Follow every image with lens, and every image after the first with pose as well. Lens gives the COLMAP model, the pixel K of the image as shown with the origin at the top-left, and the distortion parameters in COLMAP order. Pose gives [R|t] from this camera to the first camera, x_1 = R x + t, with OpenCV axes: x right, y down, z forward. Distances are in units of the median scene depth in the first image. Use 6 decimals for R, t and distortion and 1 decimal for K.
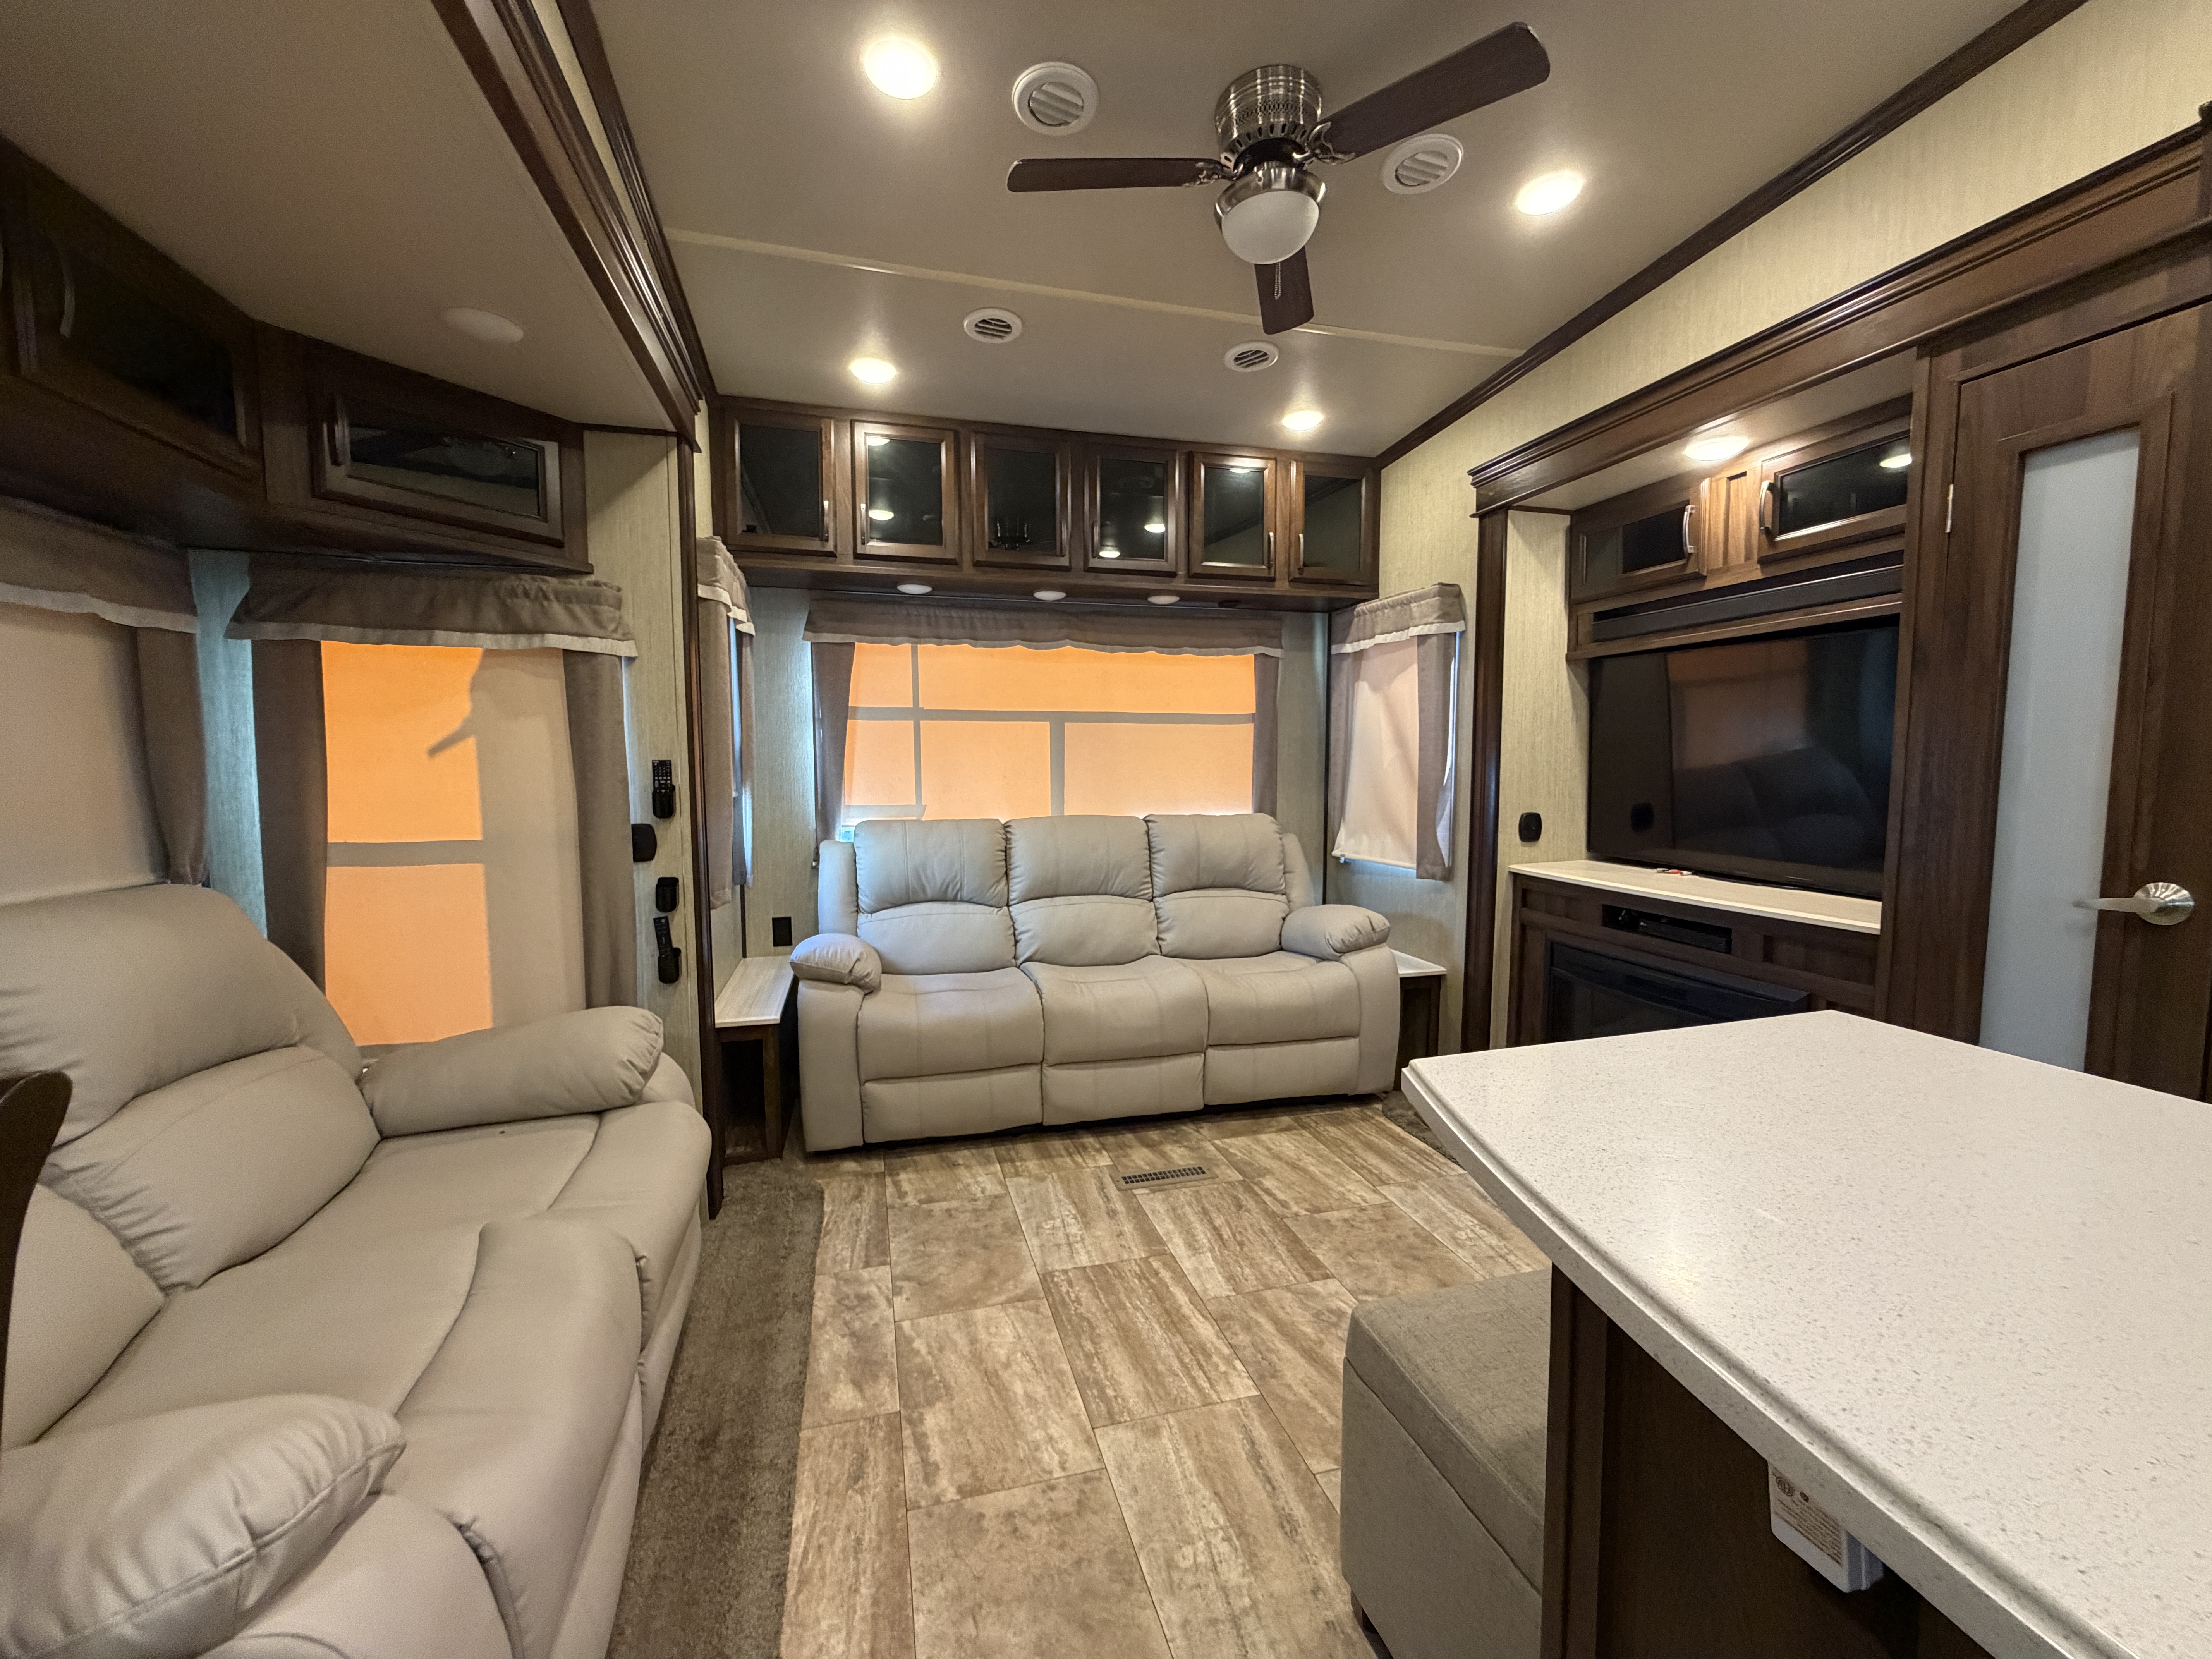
lens RADIAL K [[878.5, 0, 1096.8], [0, 878.5, 835.7], [0, 0, 1]] dist [-0.000390, 0.000369]
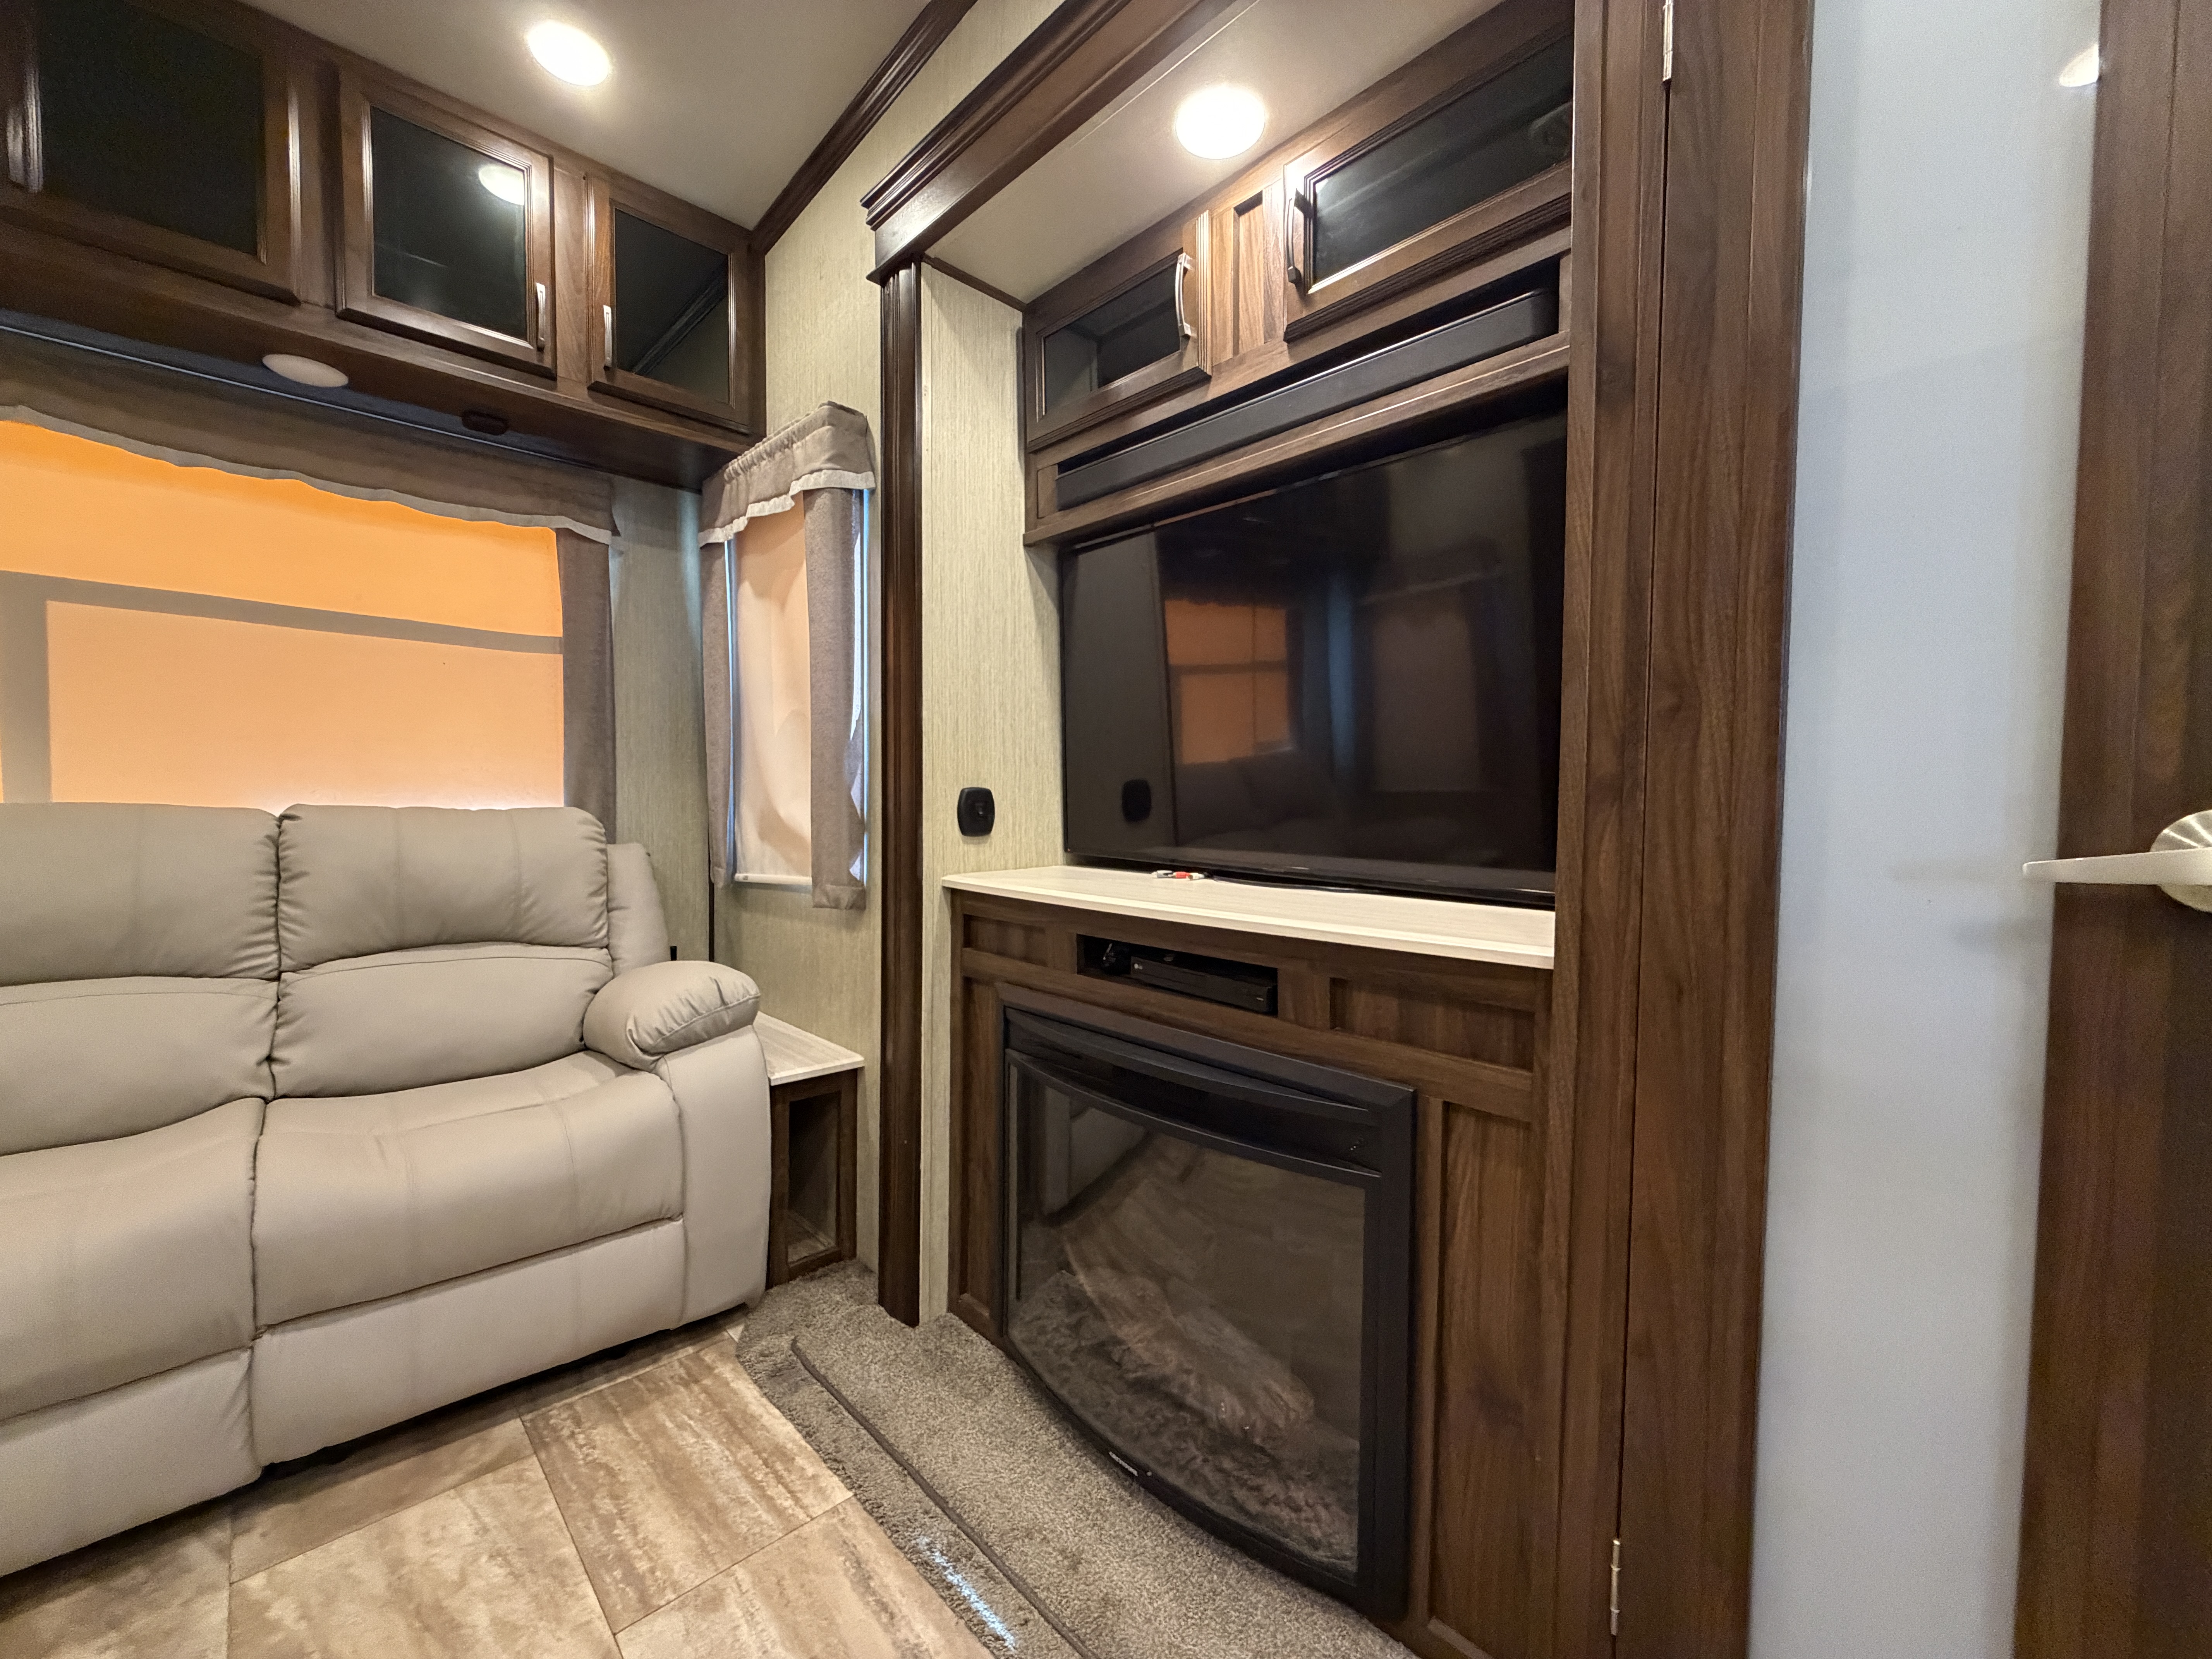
lens RADIAL K [[881.3, 0, 1097.5], [0, 881.3, 835.1], [0, 0, 1]] dist [-0.002422, 0.000196]
pose [[0.878433, -0.006244, 0.477824, 0.346164], [0.028453, 0.998824, -0.039257, 0.040233], [-0.477017, 0.048080, 0.877578, 0.538666]]
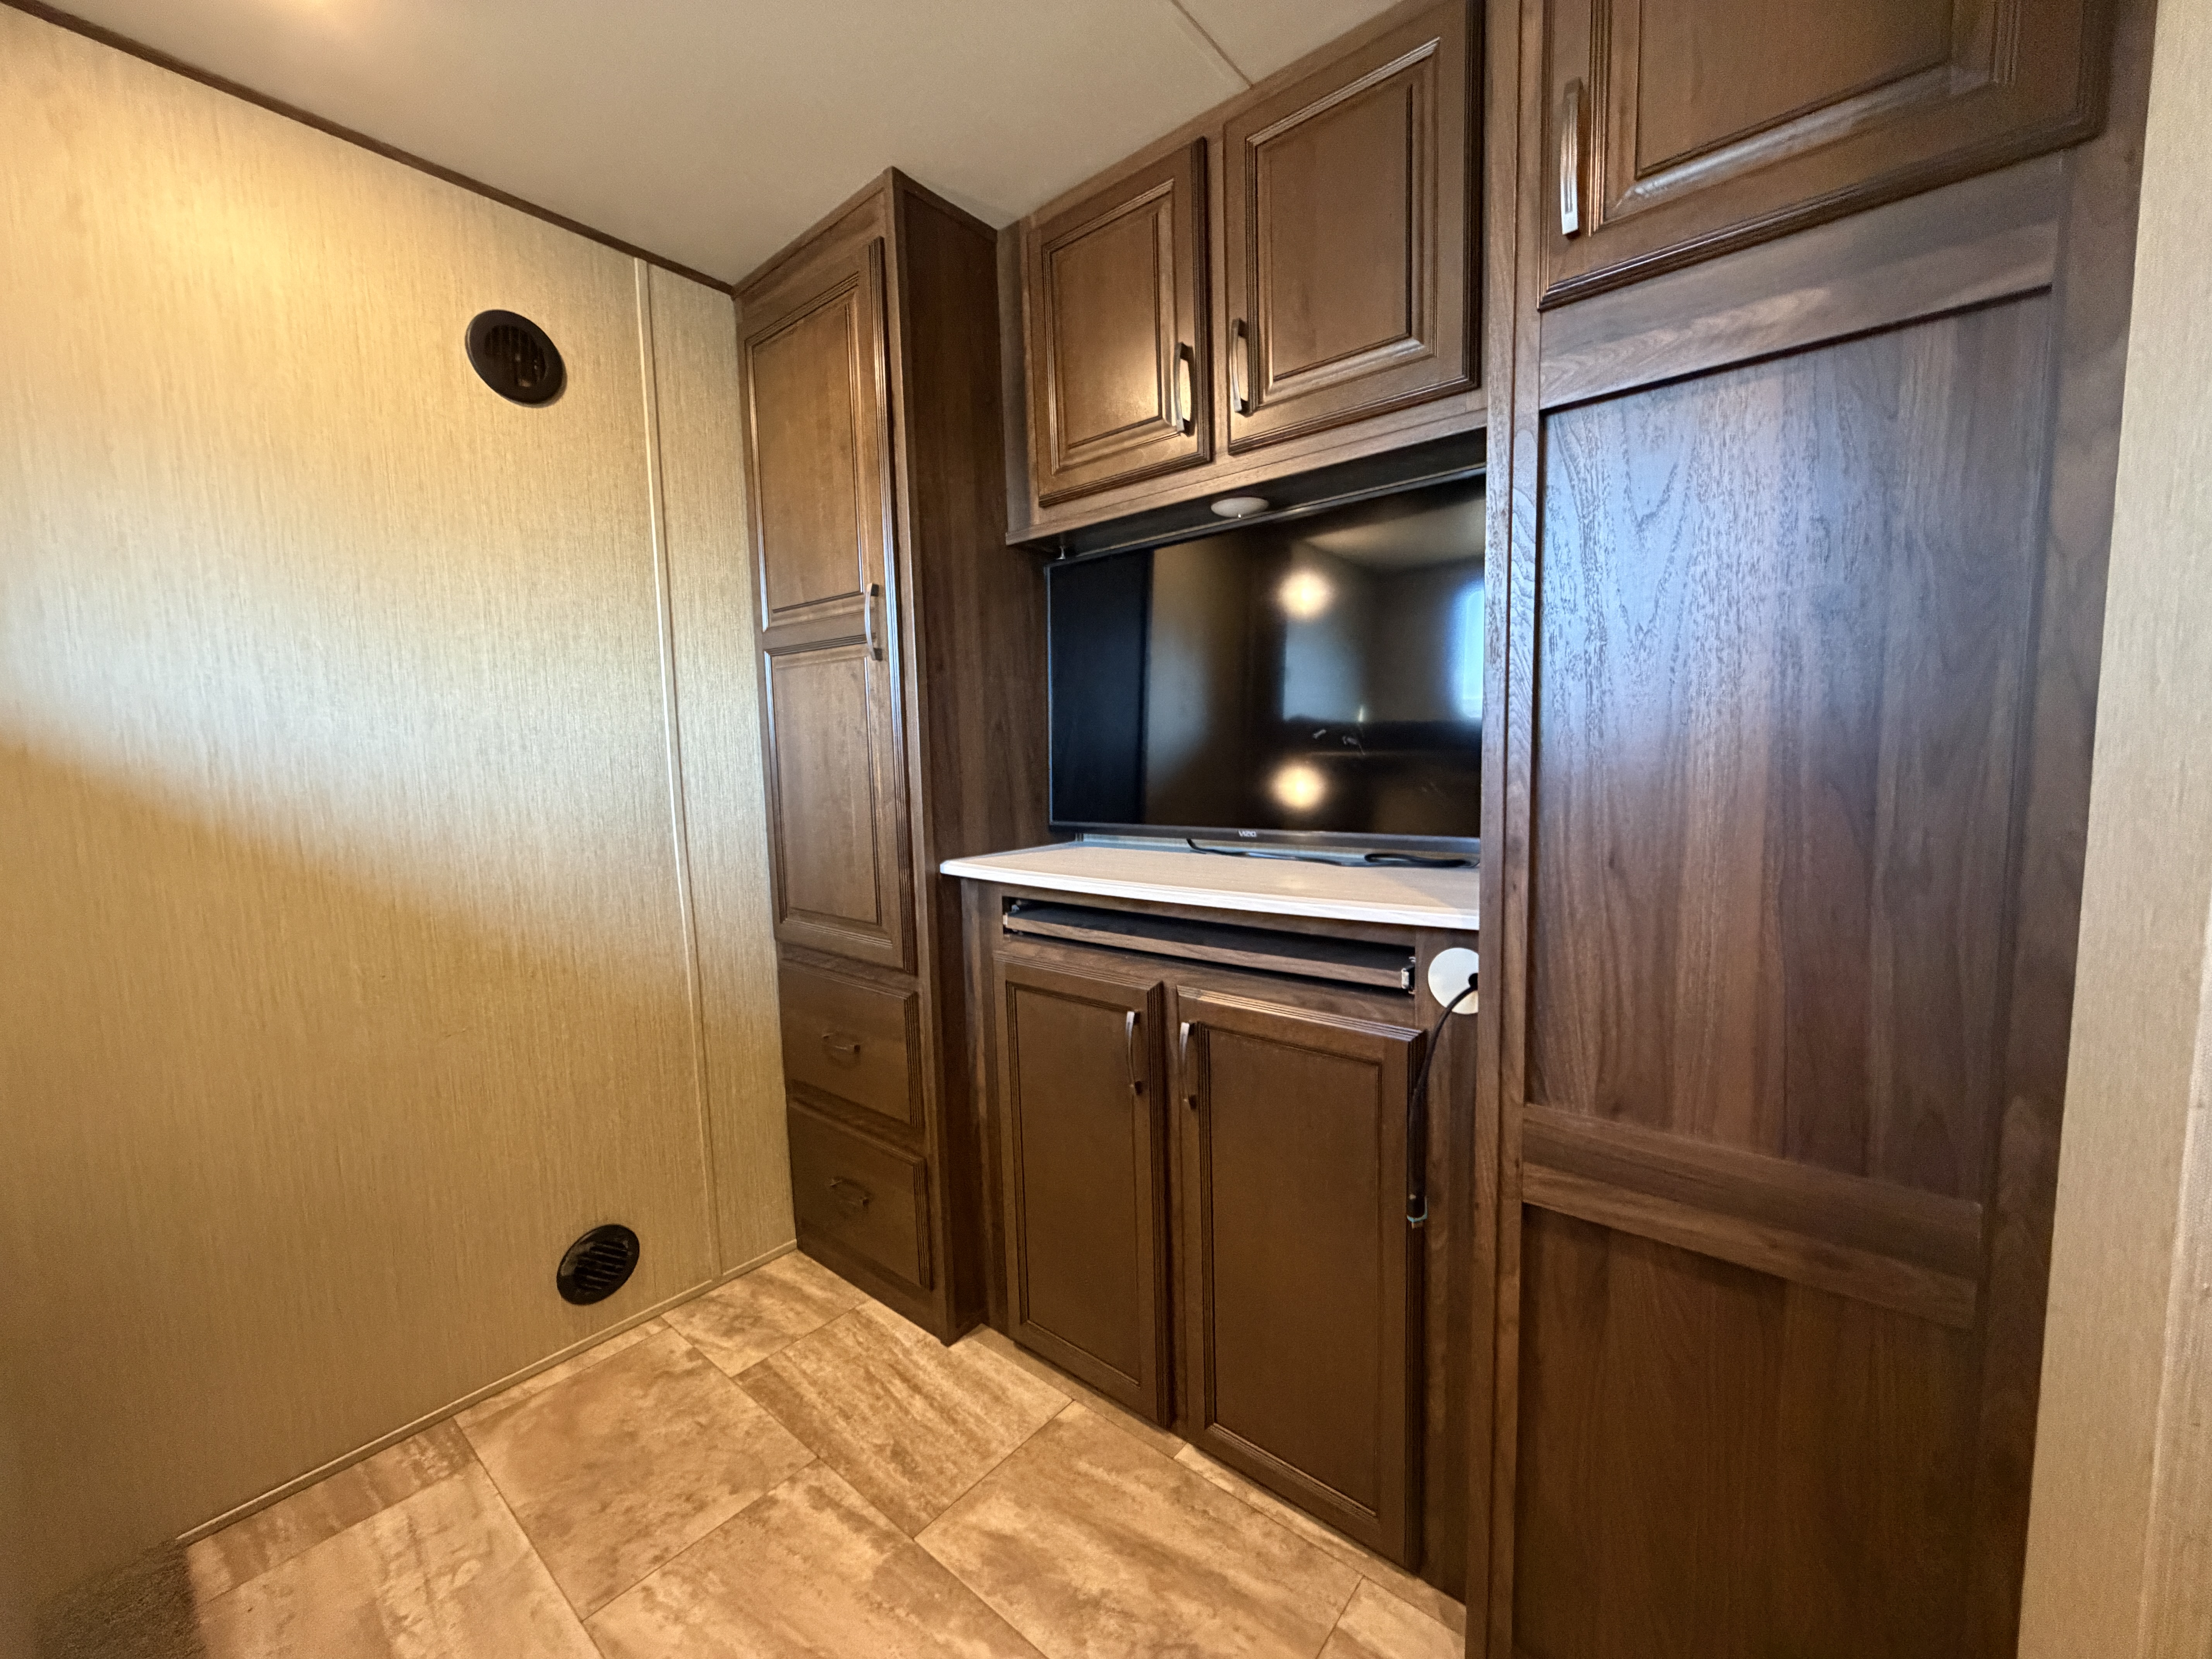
lens RADIAL K [[878.5, 0, 1096.8], [0, 878.5, 835.7], [0, 0, 1]] dist [-0.000390, 0.000369]
pose [[-0.820582, 0.071732, -0.567009, 0.017025], [-0.023349, 0.987057, 0.158662, -0.031913], [0.571051, 0.143434, -0.808287, 1.132380]]
